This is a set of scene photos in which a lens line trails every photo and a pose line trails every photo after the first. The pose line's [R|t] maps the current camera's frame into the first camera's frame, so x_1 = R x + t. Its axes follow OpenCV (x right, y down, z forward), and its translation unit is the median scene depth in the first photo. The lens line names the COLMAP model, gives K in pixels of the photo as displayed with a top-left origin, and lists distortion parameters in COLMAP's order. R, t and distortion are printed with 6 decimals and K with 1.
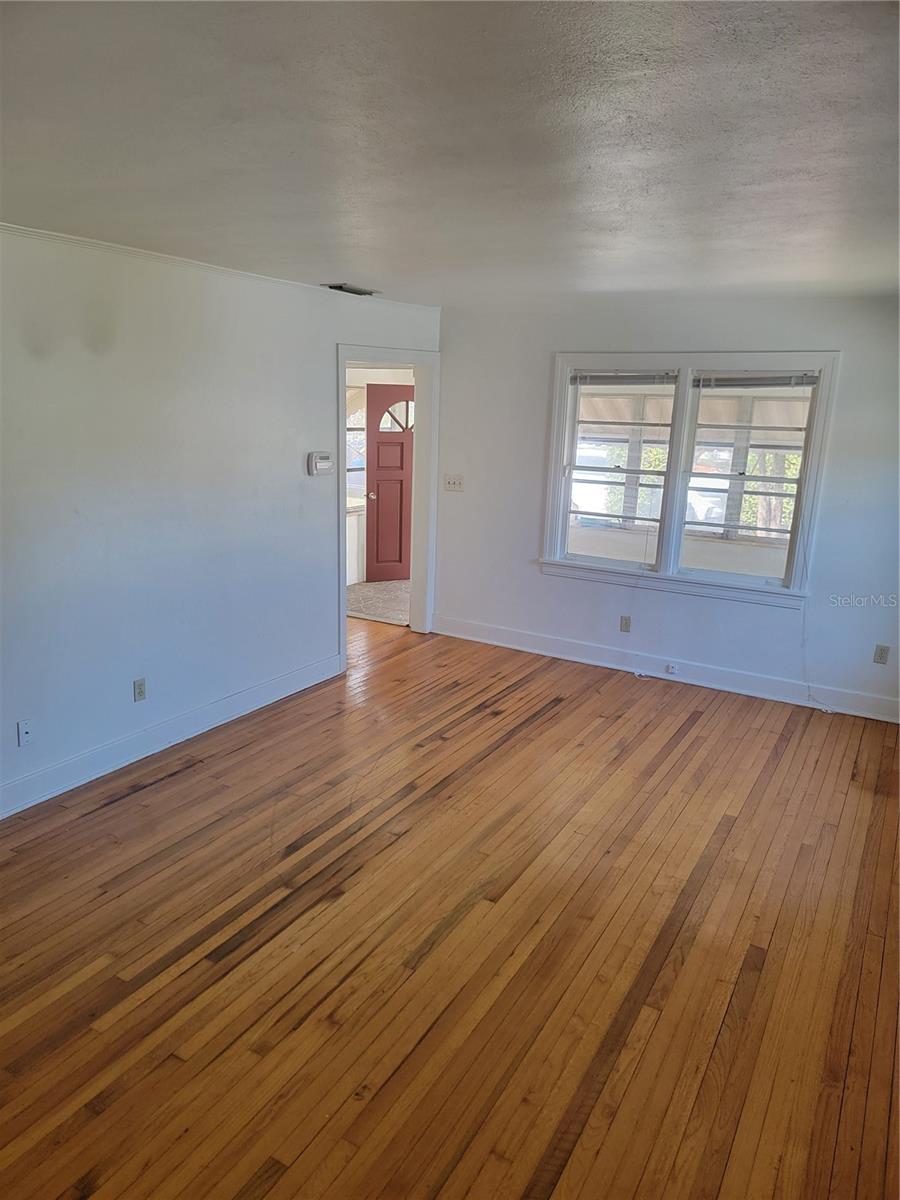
lens RADIAL K [[831.0, 0, 435.8], [0, 831.0, 602.4], [0, 0, 1]] dist [0.083453, -0.067974]
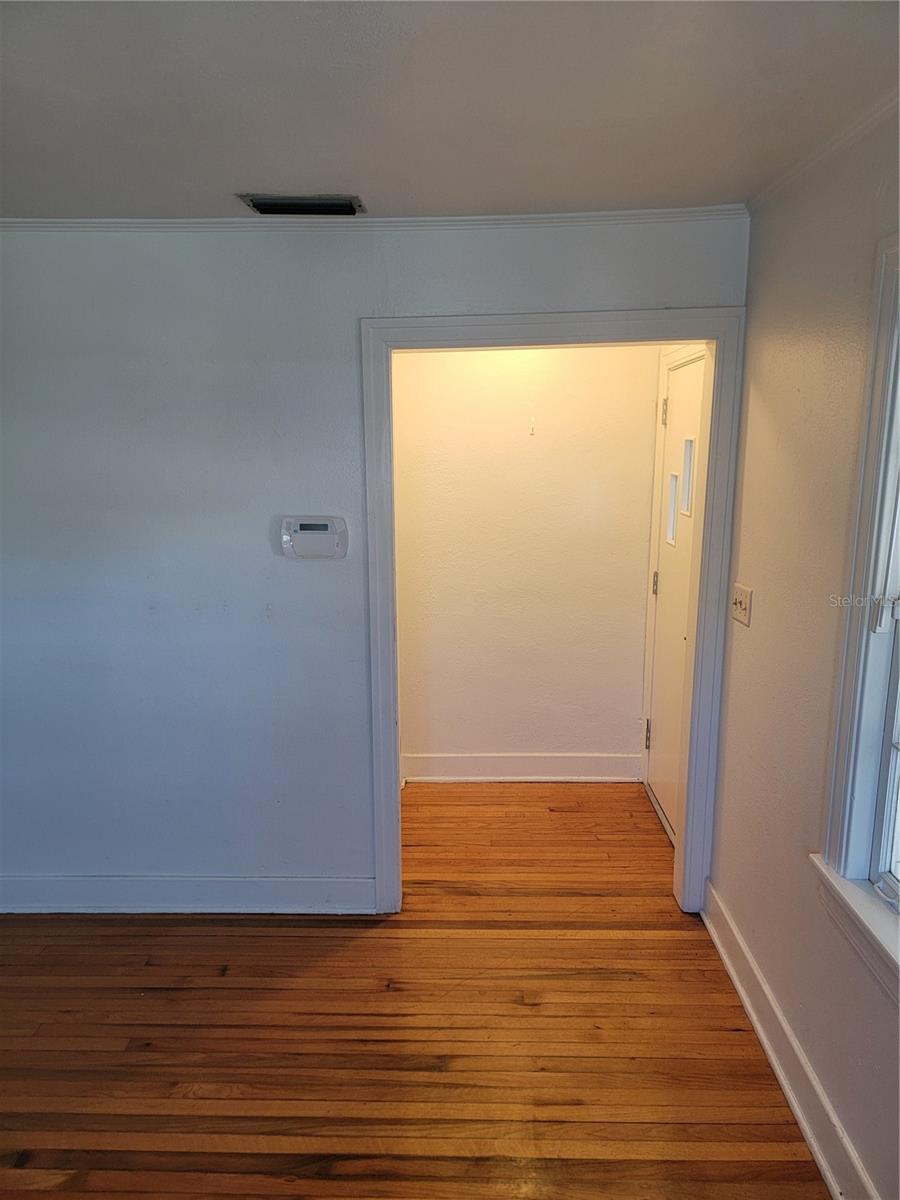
lens RADIAL K [[831.0, 0, 435.8], [0, 831.0, 602.4], [0, 0, 1]] dist [0.083453, -0.067974]
pose [[0.471305, 0.129153, -0.872463, 0.672026], [-0.177174, 0.982919, 0.049794, -0.280417], [0.863991, 0.131110, 0.486137, 1.370213]]
